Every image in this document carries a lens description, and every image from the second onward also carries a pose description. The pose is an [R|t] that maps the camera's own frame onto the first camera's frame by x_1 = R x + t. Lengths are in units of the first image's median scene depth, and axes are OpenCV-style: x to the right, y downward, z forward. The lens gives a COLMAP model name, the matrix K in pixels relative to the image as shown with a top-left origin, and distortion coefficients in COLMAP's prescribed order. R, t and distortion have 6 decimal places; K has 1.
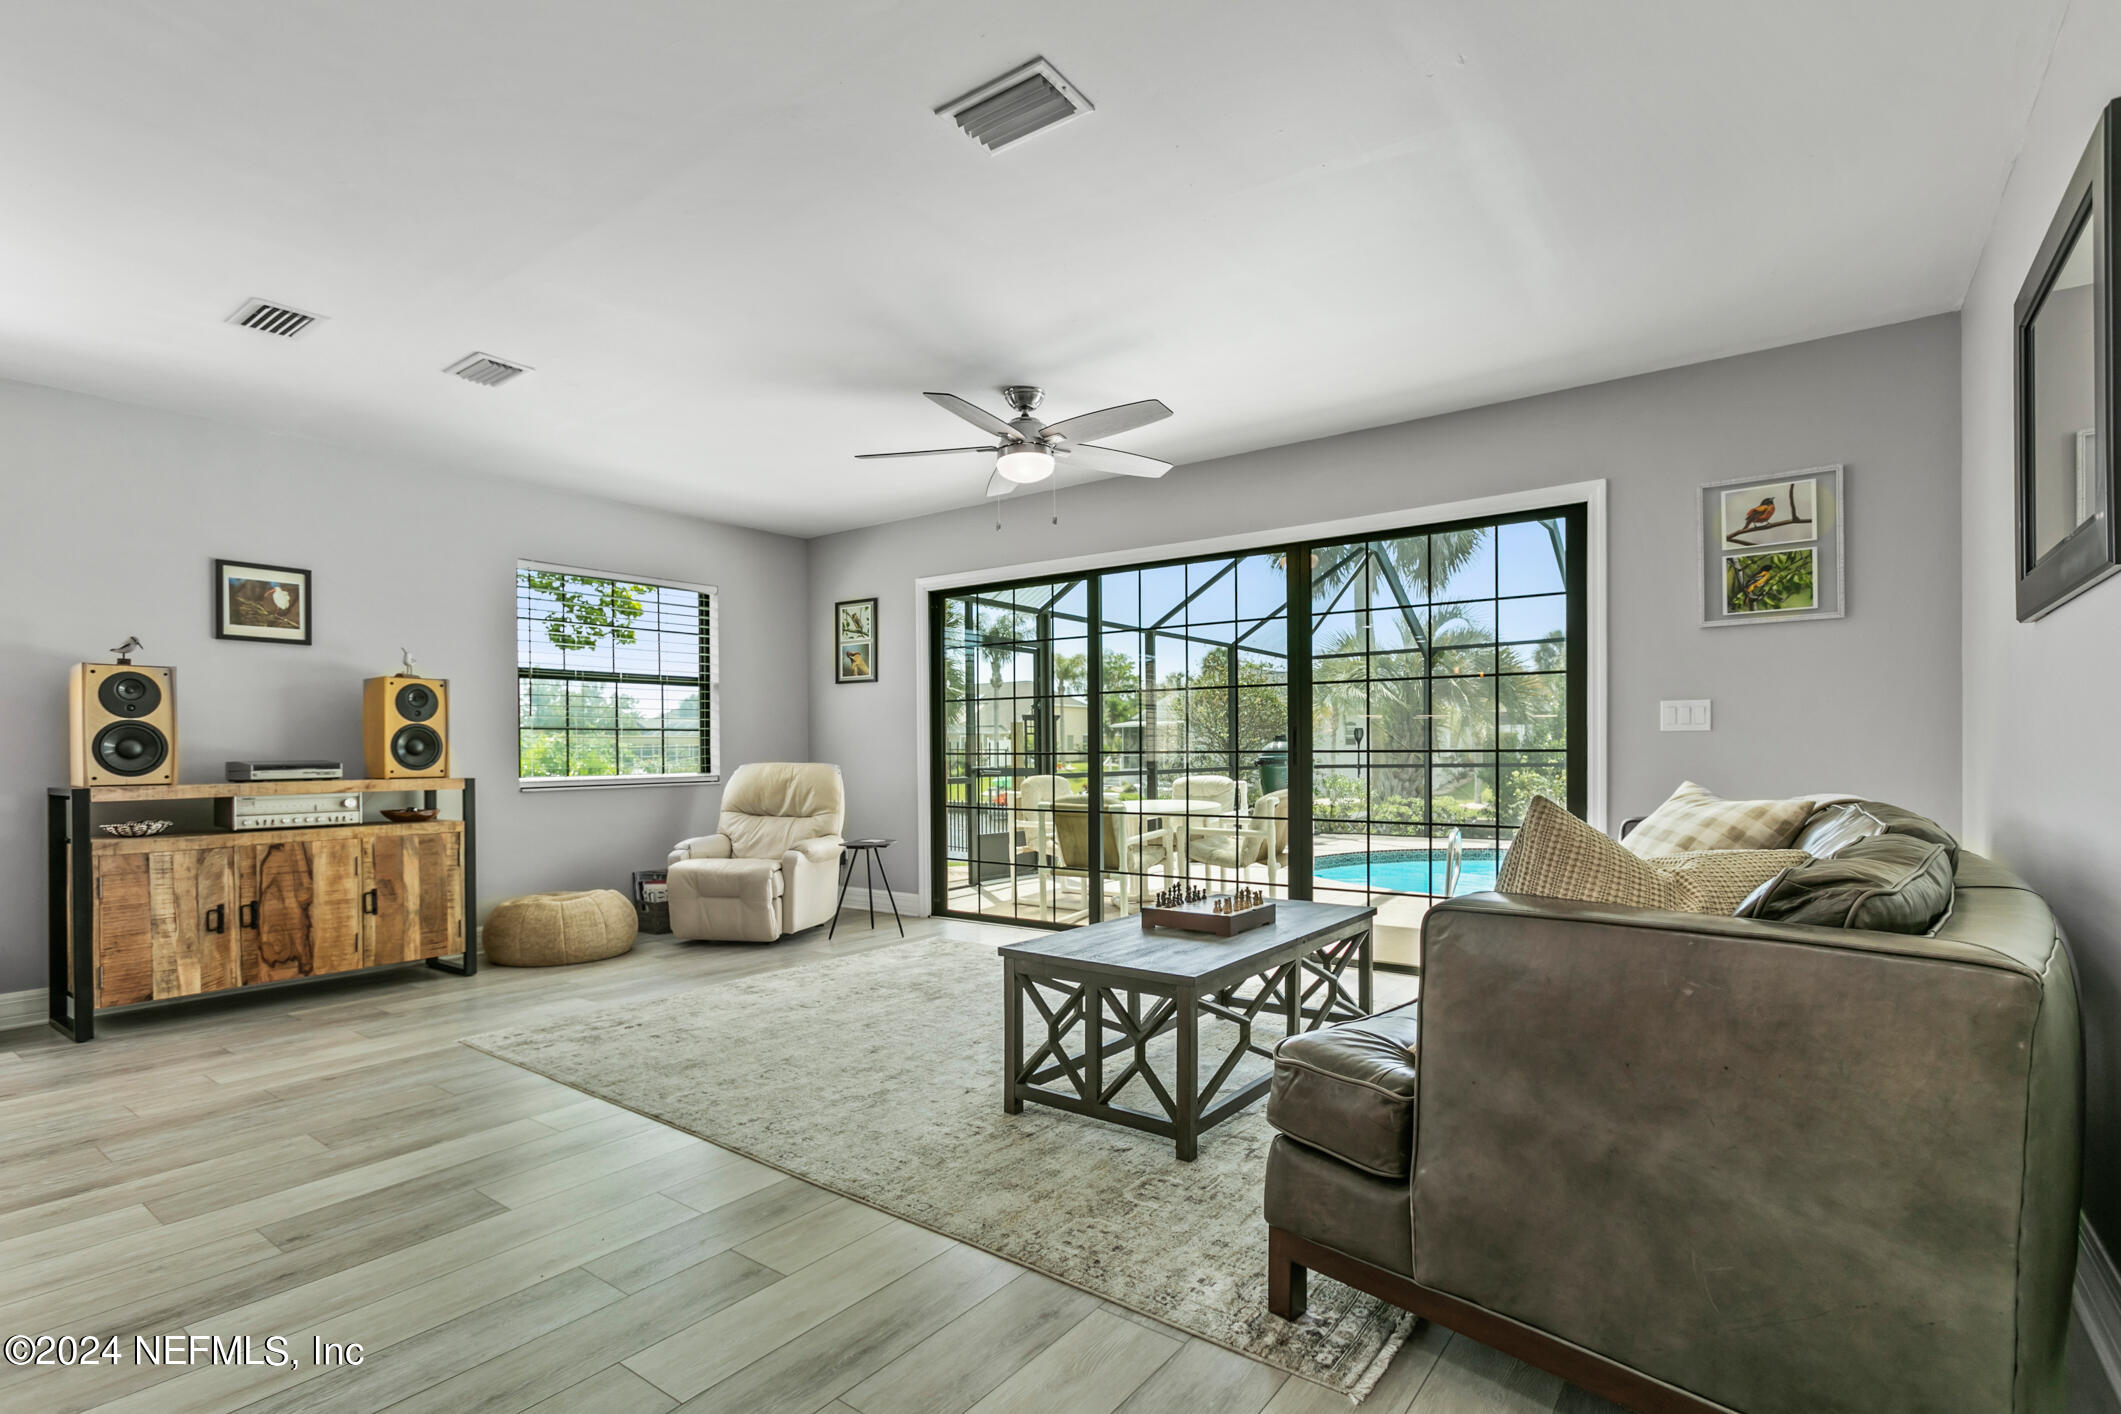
lens RADIAL K [[1041.0, 0, 1044.4], [0, 1041.0, 755.0], [0, 0, 1]] dist [0.007016, -0.000766]
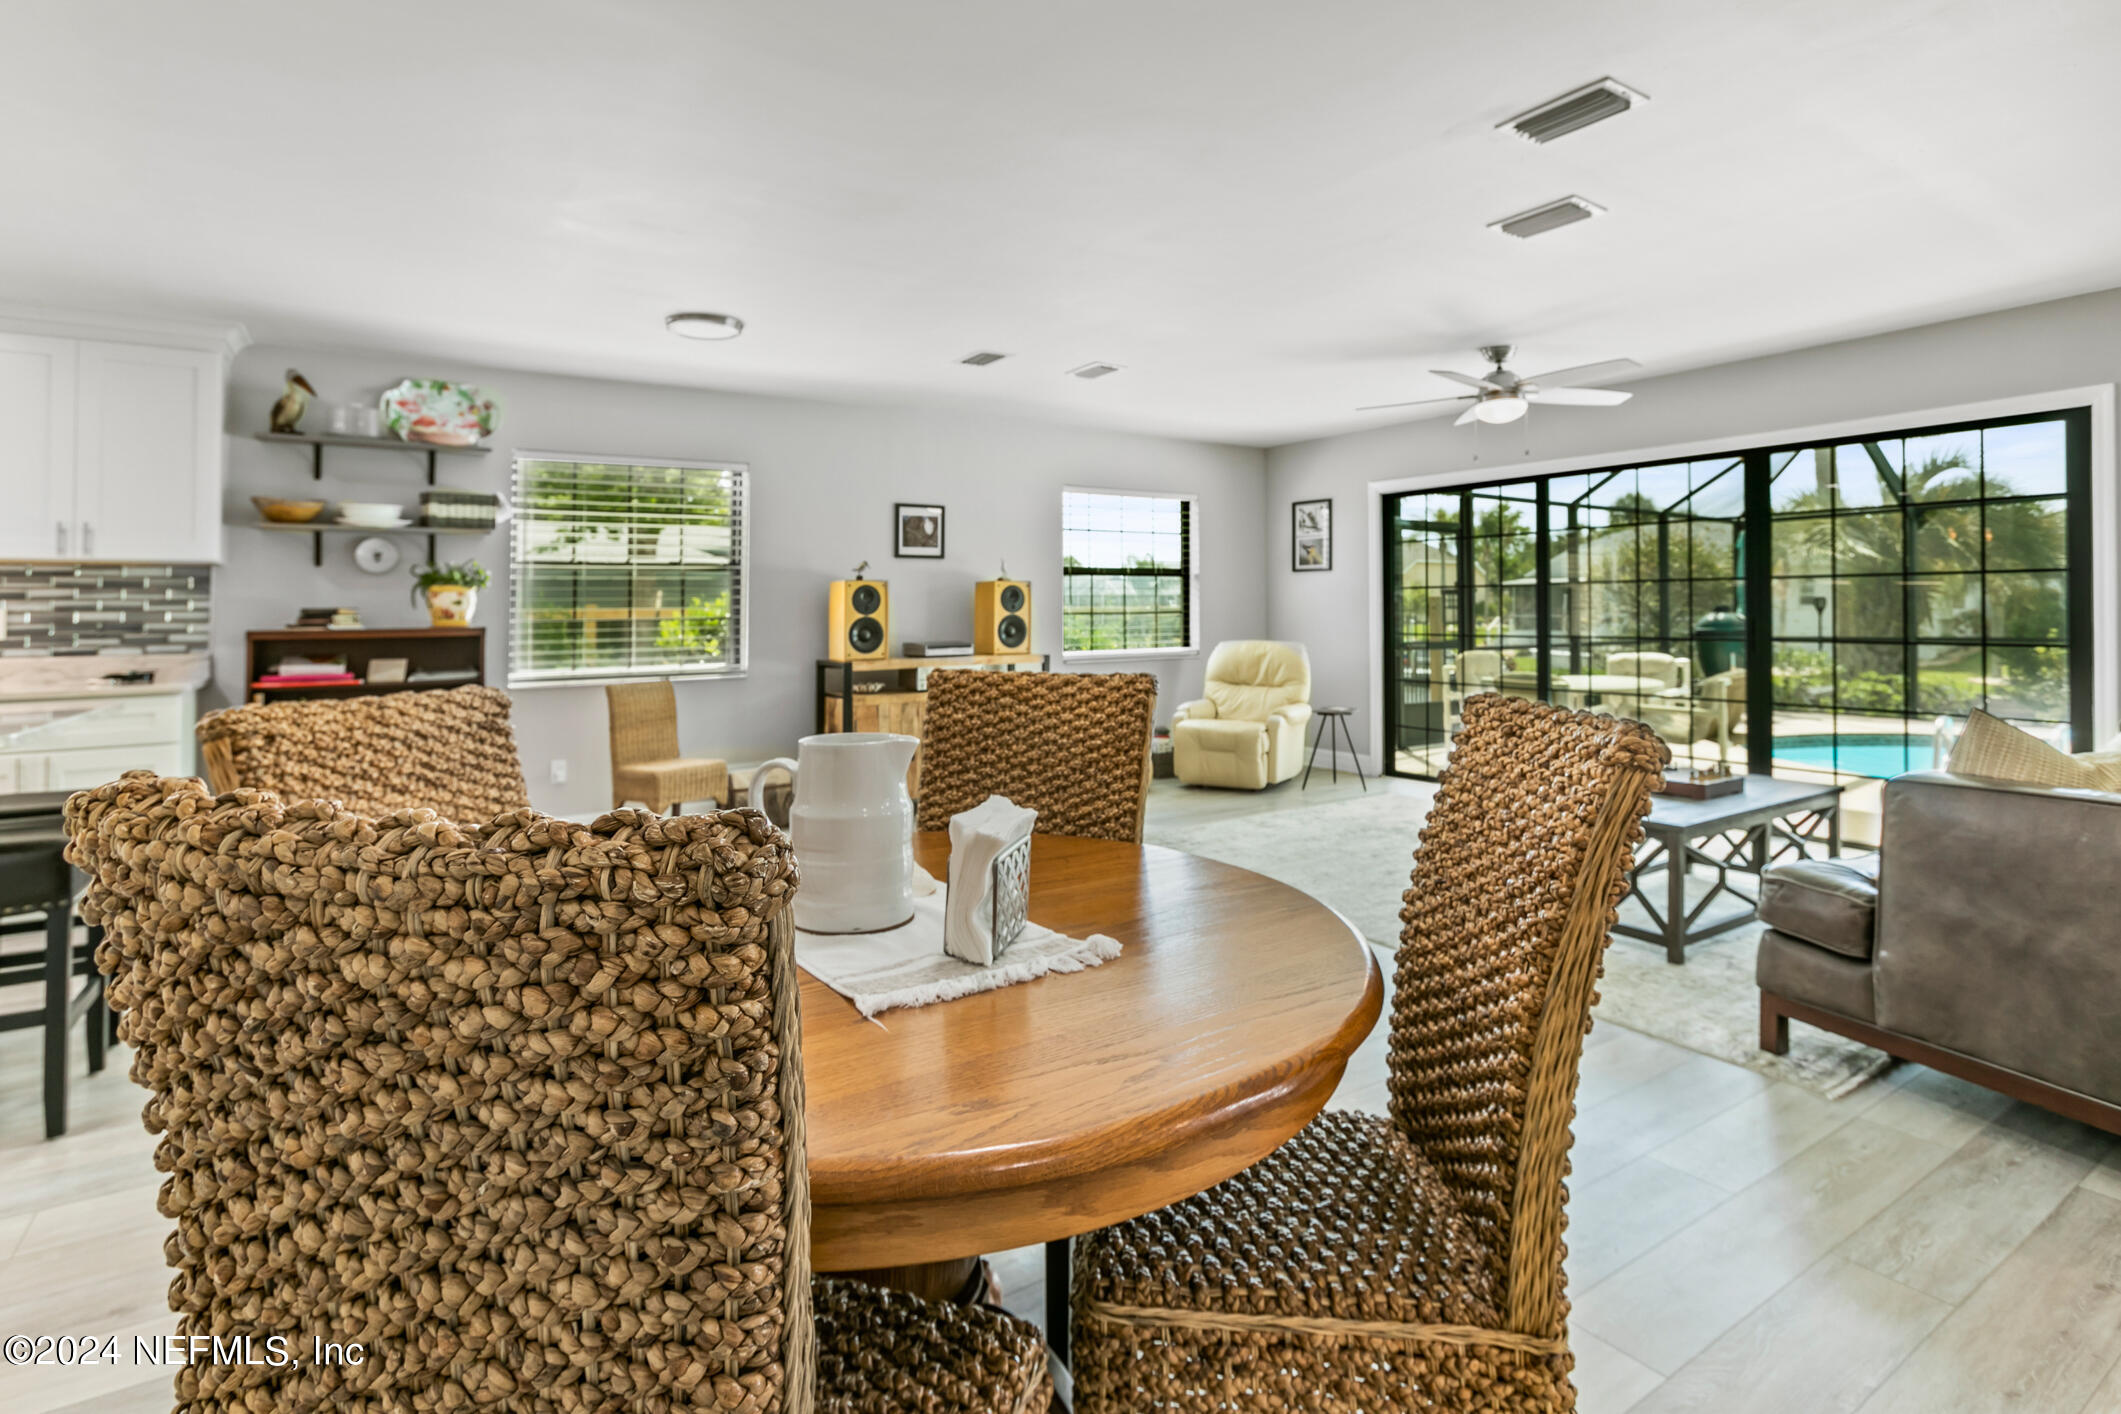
lens RADIAL K [[1041.0, 0, 1058.0], [0, 1041.0, 603.9], [0, 0, 1]] dist [0.007016, -0.000766]
pose [[0.944225, -0.002430, -0.329293, -0.094487], [-0.000364, 0.999964, -0.008421, -0.033757], [0.329302, 0.008071, 0.944190, -0.293770]]
